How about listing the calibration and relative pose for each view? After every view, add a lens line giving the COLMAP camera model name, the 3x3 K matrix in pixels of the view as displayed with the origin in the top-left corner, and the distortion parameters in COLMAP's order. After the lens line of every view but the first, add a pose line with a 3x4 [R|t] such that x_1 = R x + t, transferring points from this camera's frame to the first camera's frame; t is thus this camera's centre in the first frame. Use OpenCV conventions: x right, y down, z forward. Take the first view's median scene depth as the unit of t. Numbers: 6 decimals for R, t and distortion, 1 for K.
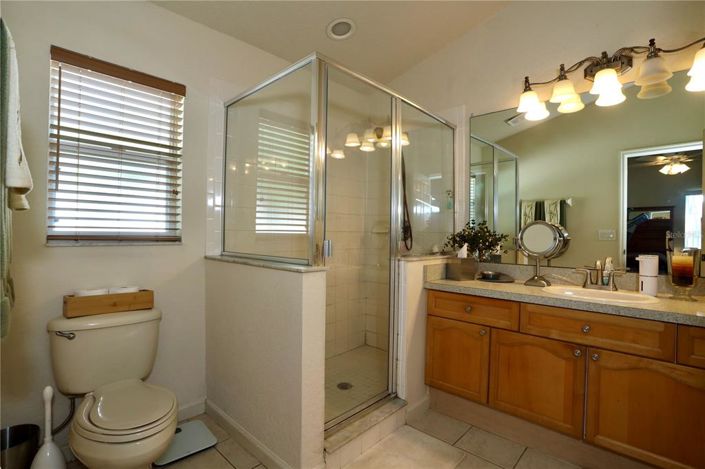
lens RADIAL K [[341.1, 0, 350.4], [0, 341.1, 230.1], [0, 0, 1]] dist [-0.077276, 0.033936]
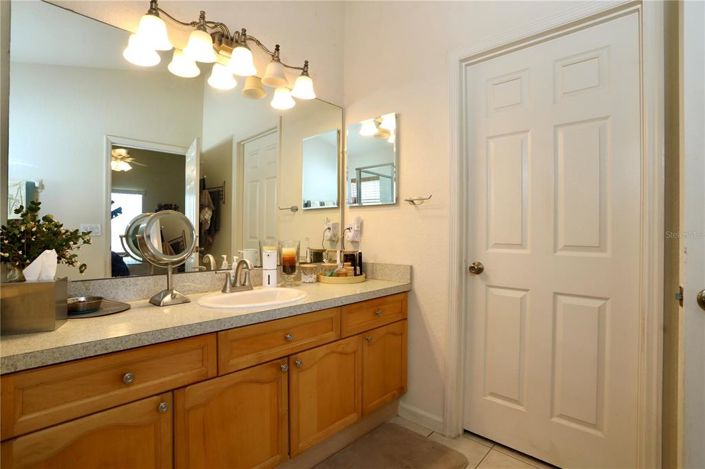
lens RADIAL K [[341.1, 0, 350.4], [0, 341.1, 230.1], [0, 0, 1]] dist [-0.077276, 0.033936]
pose [[-0.014765, -0.006192, 0.999872, -0.151563], [-0.006754, 0.999959, 0.006093, 0.007355], [-0.999868, -0.006664, -0.014806, 0.696298]]
